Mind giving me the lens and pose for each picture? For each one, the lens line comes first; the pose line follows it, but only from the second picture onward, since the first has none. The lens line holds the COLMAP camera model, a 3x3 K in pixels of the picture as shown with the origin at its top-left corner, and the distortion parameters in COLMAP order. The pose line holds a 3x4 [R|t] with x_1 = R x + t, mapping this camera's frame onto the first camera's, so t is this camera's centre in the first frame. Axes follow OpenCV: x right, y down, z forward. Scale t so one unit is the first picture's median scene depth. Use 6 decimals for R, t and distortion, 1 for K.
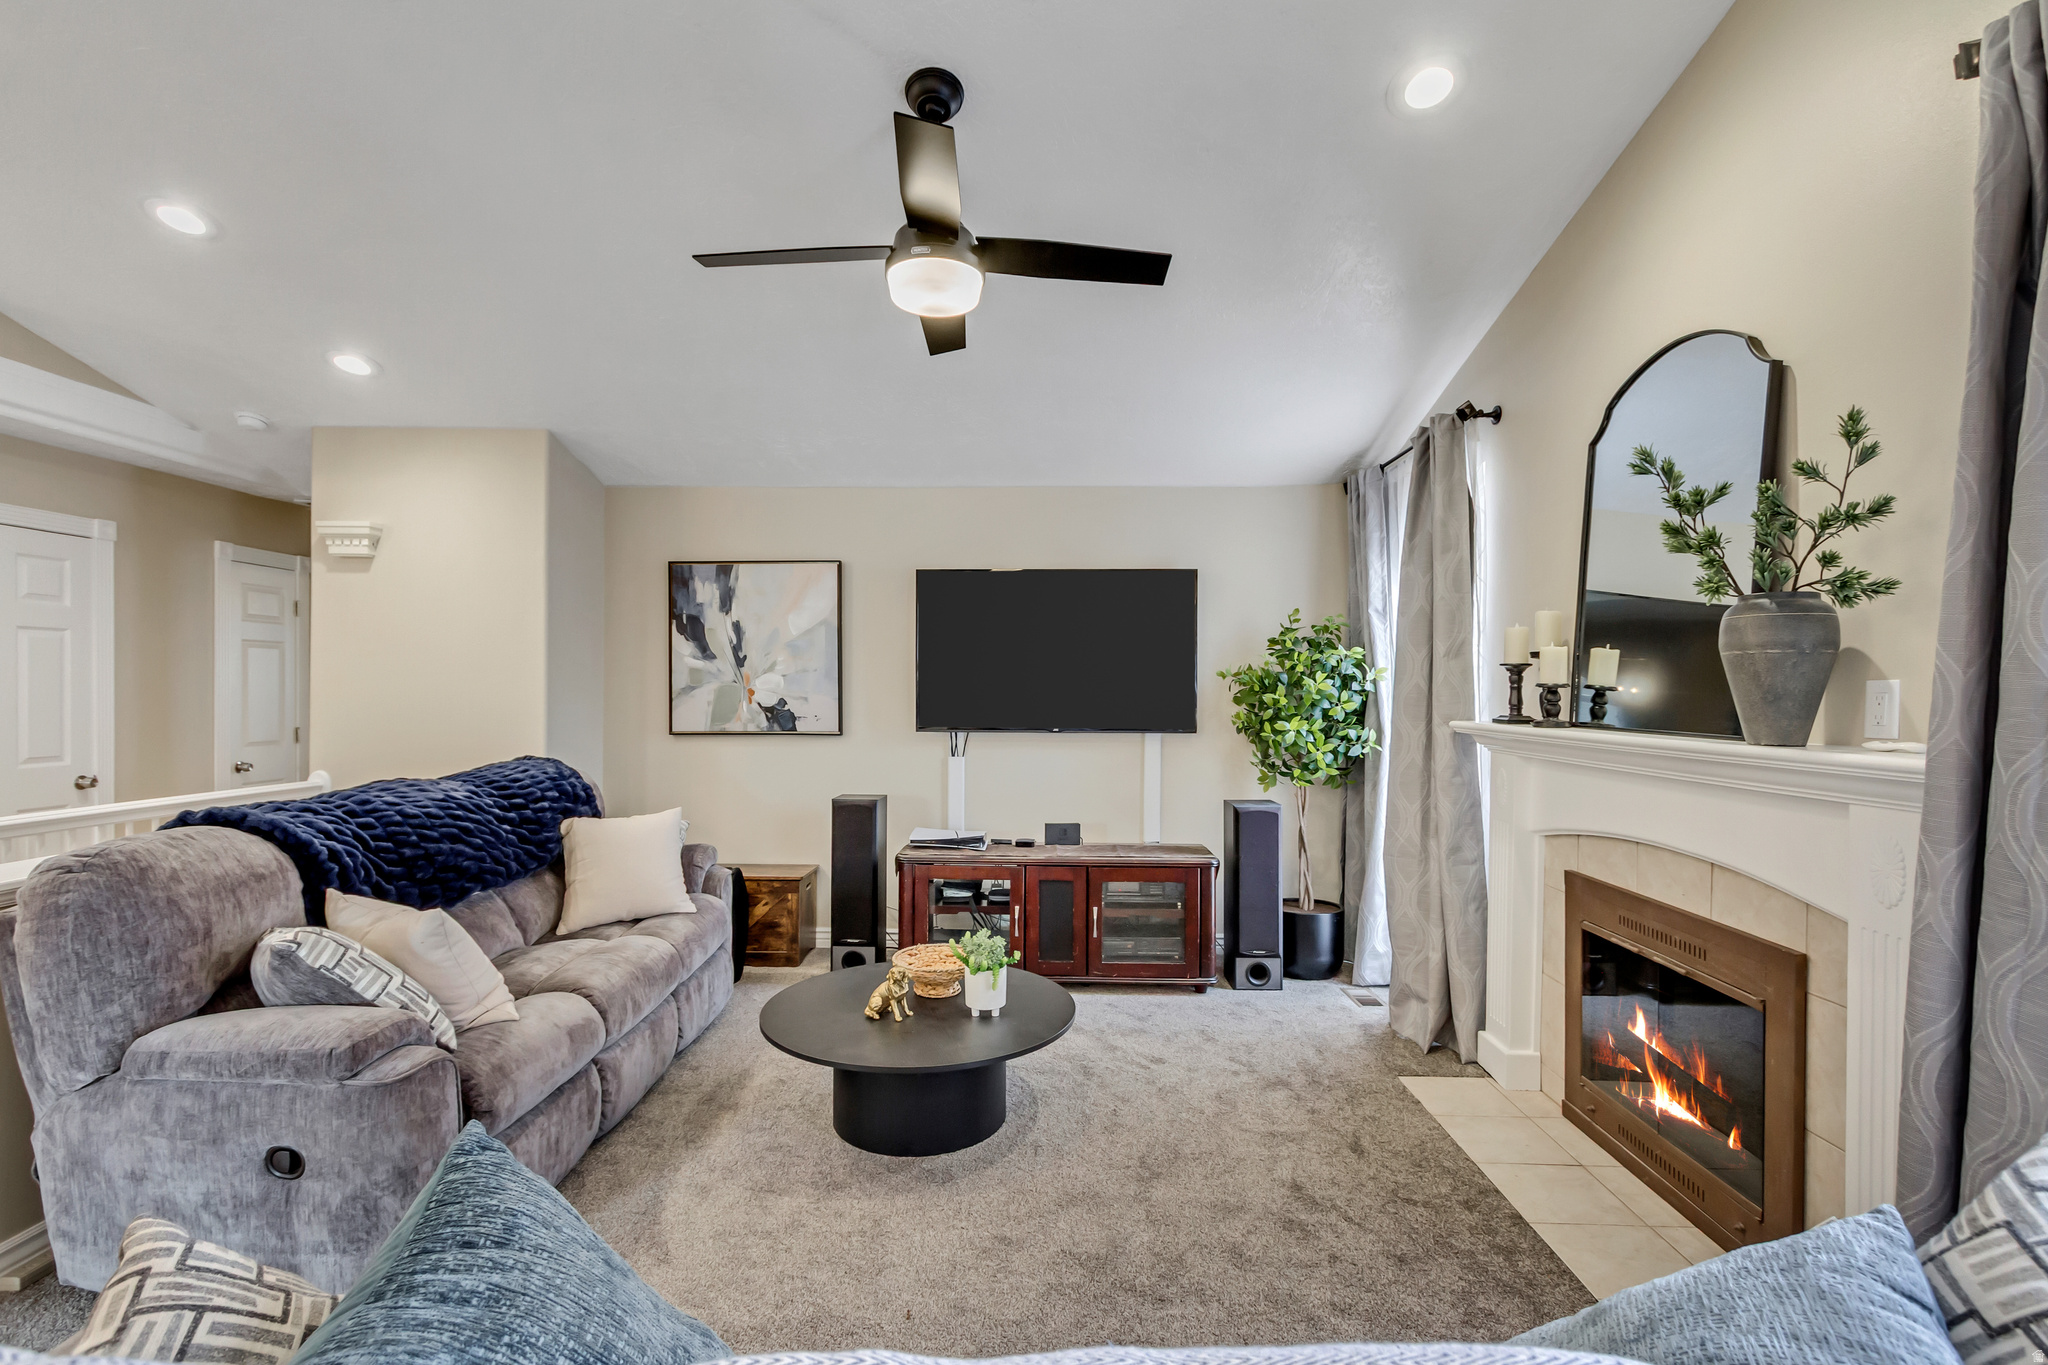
lens RADIAL K [[949.8, 0, 1019.7], [0, 949.8, 691.9], [0, 0, 1]] dist [0.006961, -0.001110]
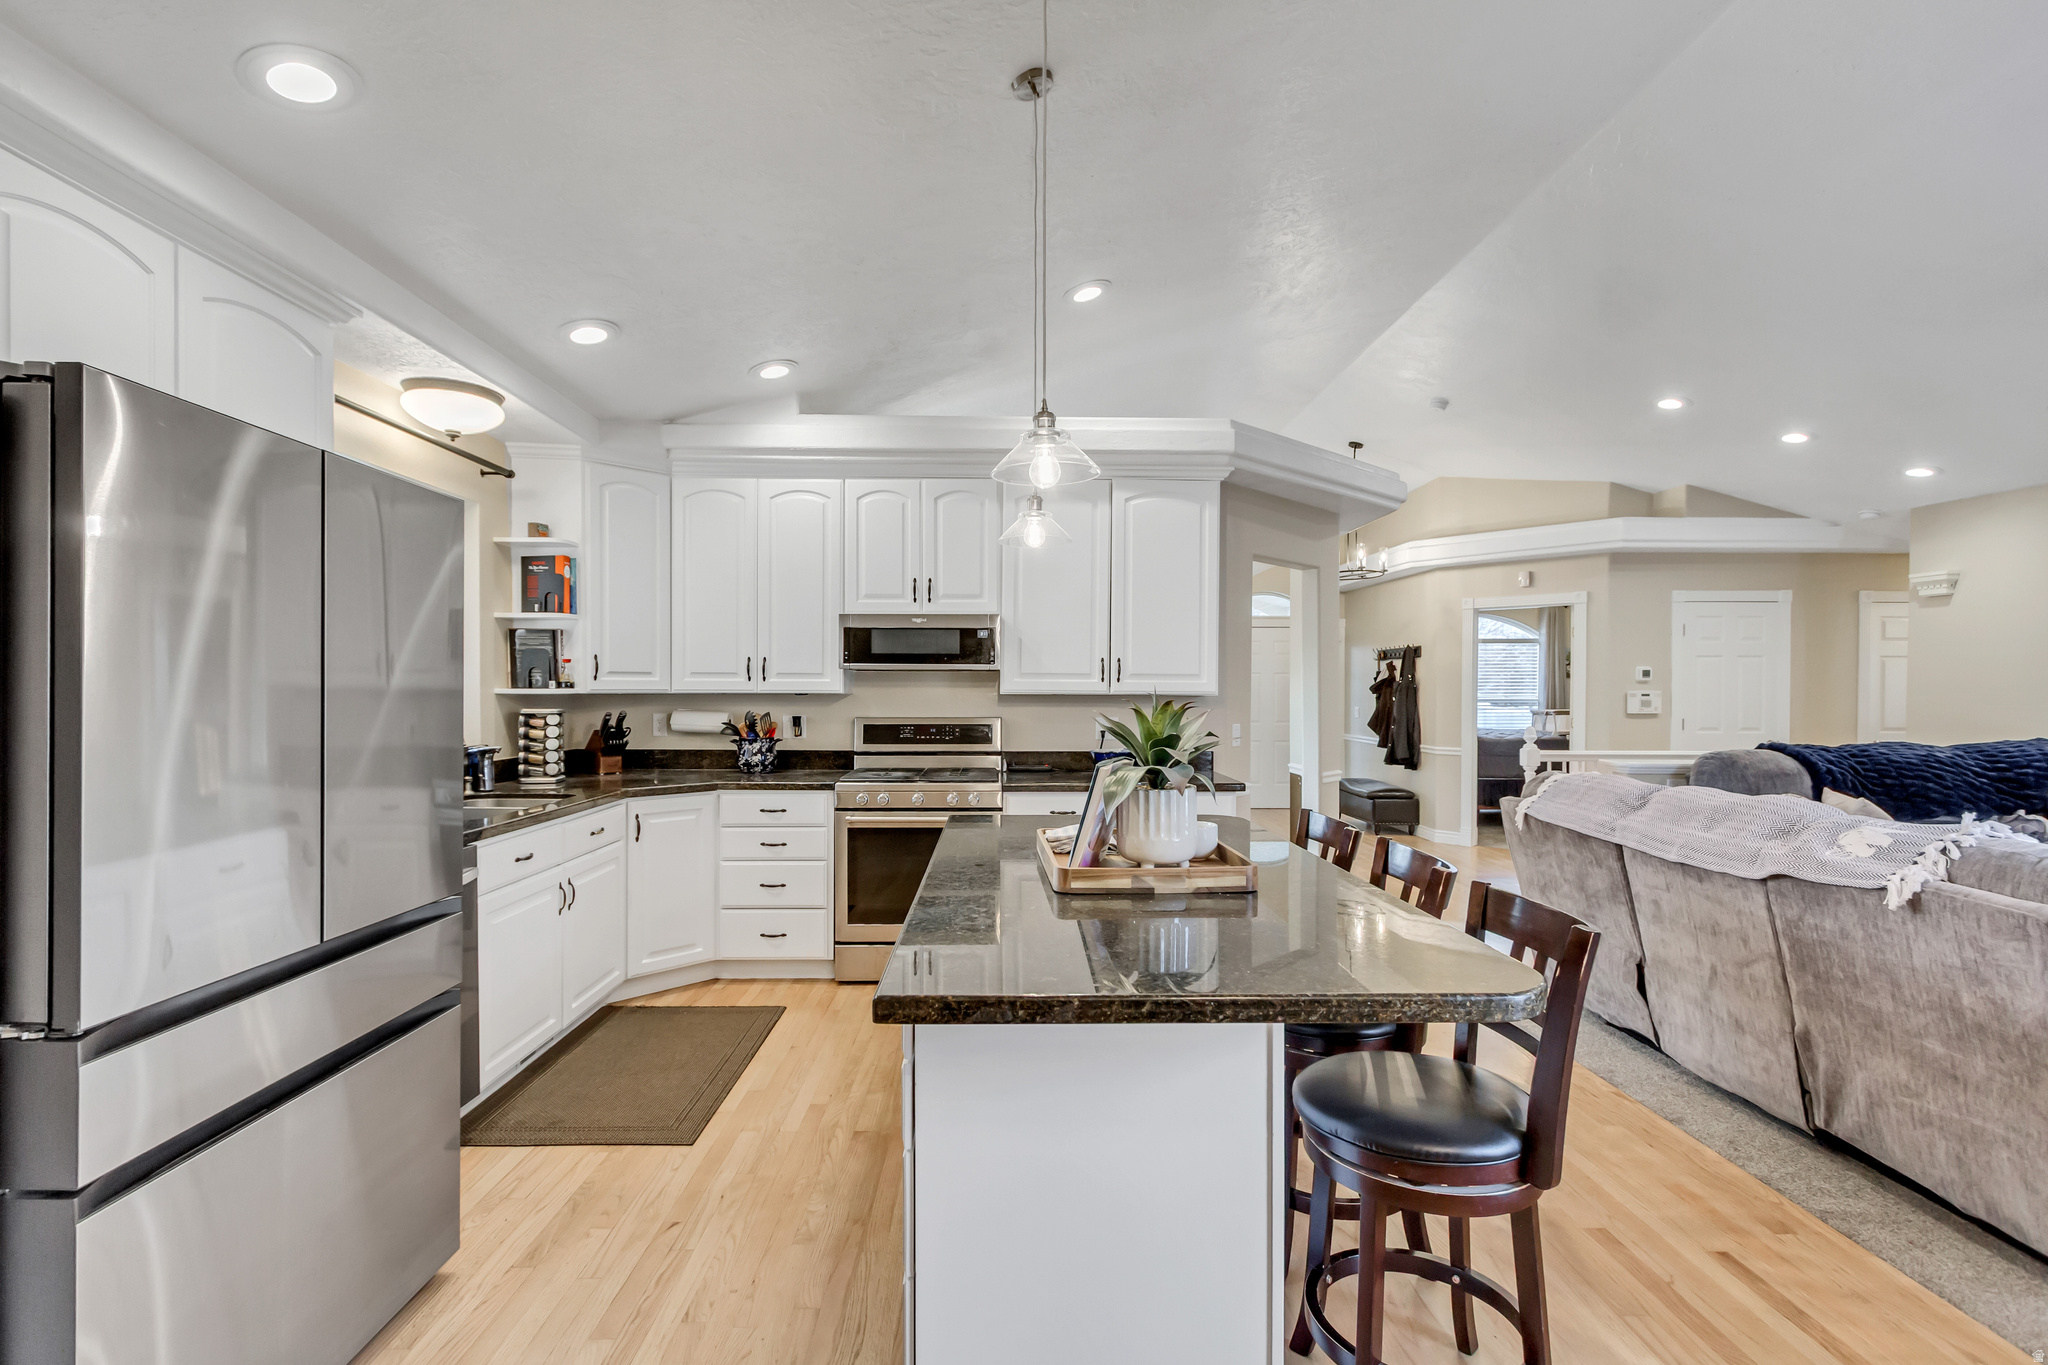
lens RADIAL K [[950.6, 0, 1013.5], [0, 950.6, 702.4], [0, 0, 1]] dist [0.005763, -0.000734]
pose [[0.046358, 0.008179, -0.998891, 0.656116], [-0.004142, 0.999959, 0.007995, 0.010551], [0.998916, 0.003767, 0.046390, -0.436025]]
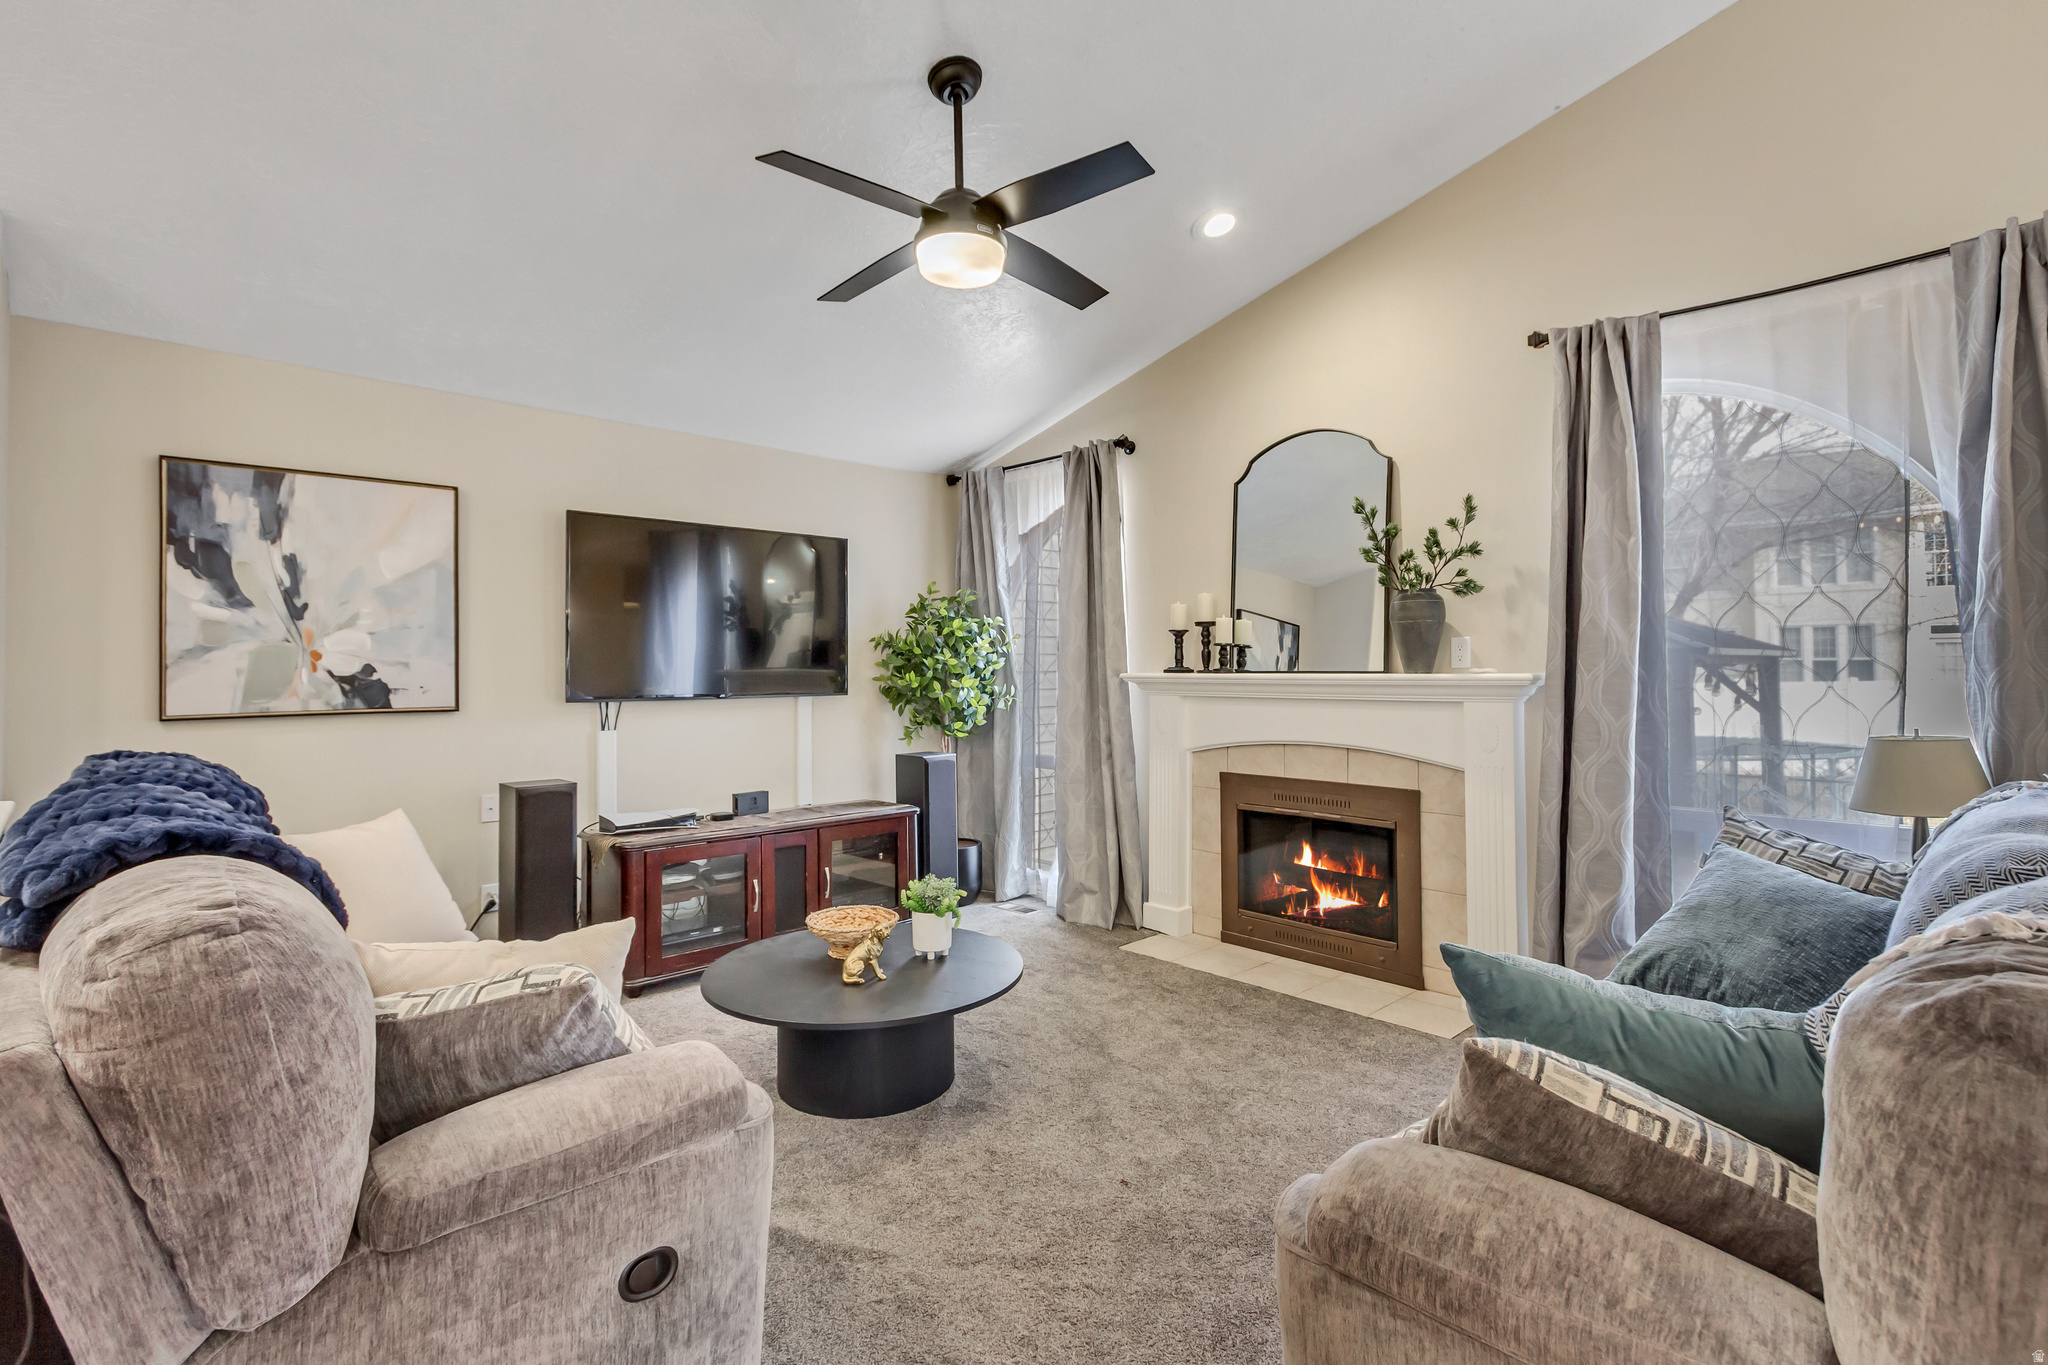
lens RADIAL K [[966.6, 0, 1036.9], [0, 966.6, 650.9], [0, 0, 1]] dist [0.004716, -0.000194]
pose [[0.696425, 0.004481, 0.717616, -0.480698], [0.011233, 0.999790, -0.017145, 0.017158], [-0.717542, 0.020001, 0.696228, 0.119075]]
